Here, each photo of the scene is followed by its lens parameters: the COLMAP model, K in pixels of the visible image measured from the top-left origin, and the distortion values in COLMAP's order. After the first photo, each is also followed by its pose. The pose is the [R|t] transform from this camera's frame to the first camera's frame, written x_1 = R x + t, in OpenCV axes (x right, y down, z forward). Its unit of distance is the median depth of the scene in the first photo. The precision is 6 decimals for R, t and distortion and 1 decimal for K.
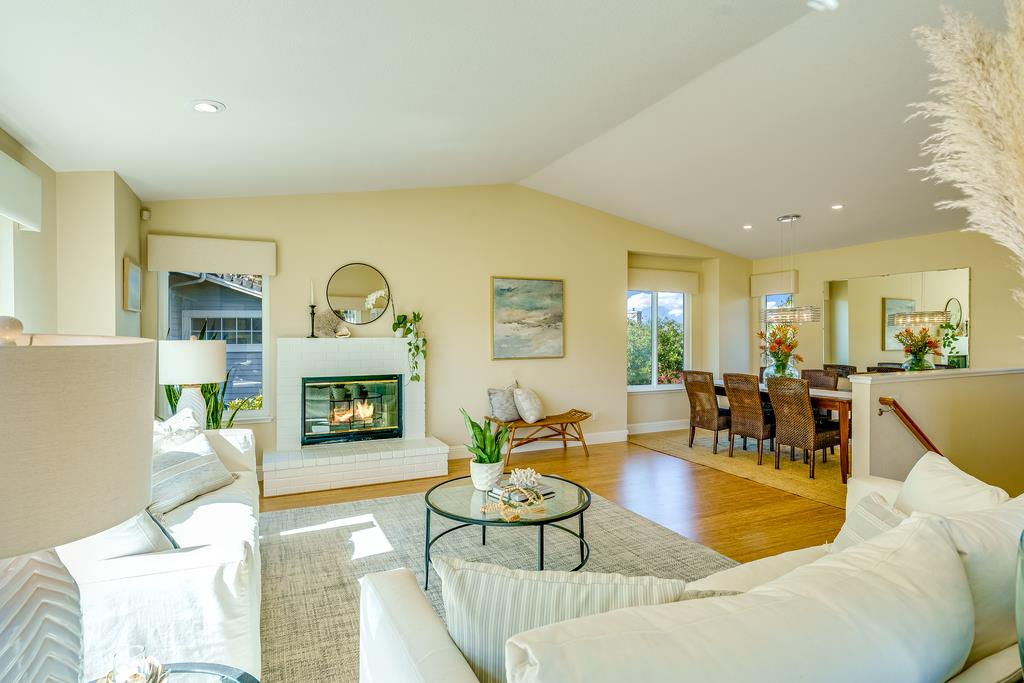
lens RADIAL K [[521.3, 0, 508.8], [0, 521.3, 342.4], [0, 0, 1]] dist [0.005644, 0.000477]
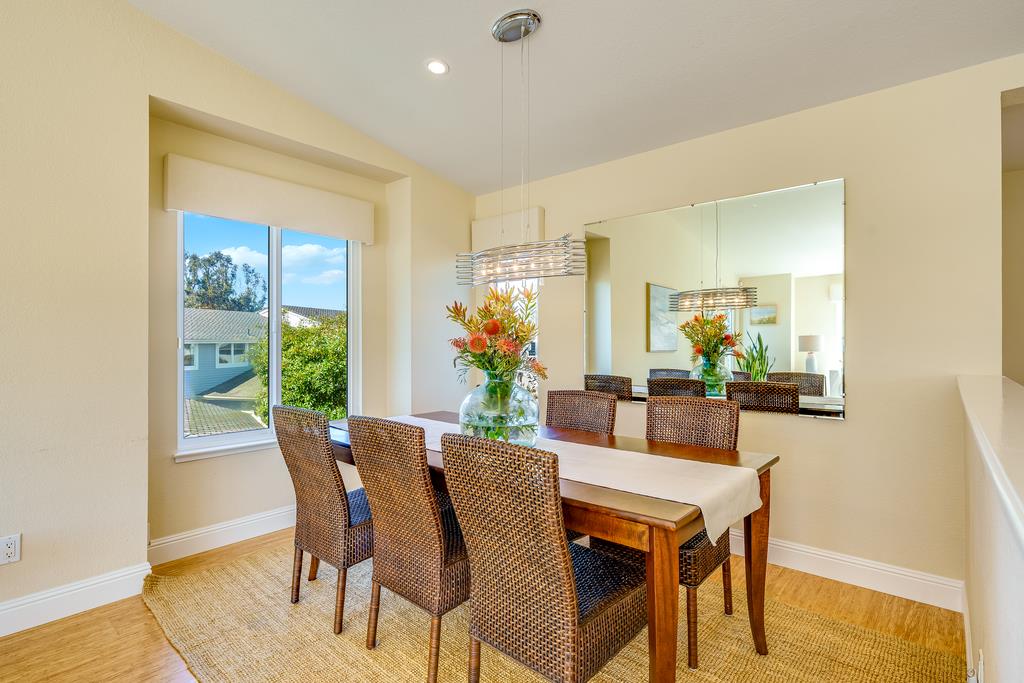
lens RADIAL K [[496.9, 0, 512.0], [0, 496.9, 341.5], [0, 0, 1]] dist [0.009941, 0.000291]
pose [[0.915179, 0.001040, 0.403046, 0.319757], [0.004333, 0.999913, -0.012420, 0.011358], [-0.403024, 0.013113, 0.915095, 0.549310]]
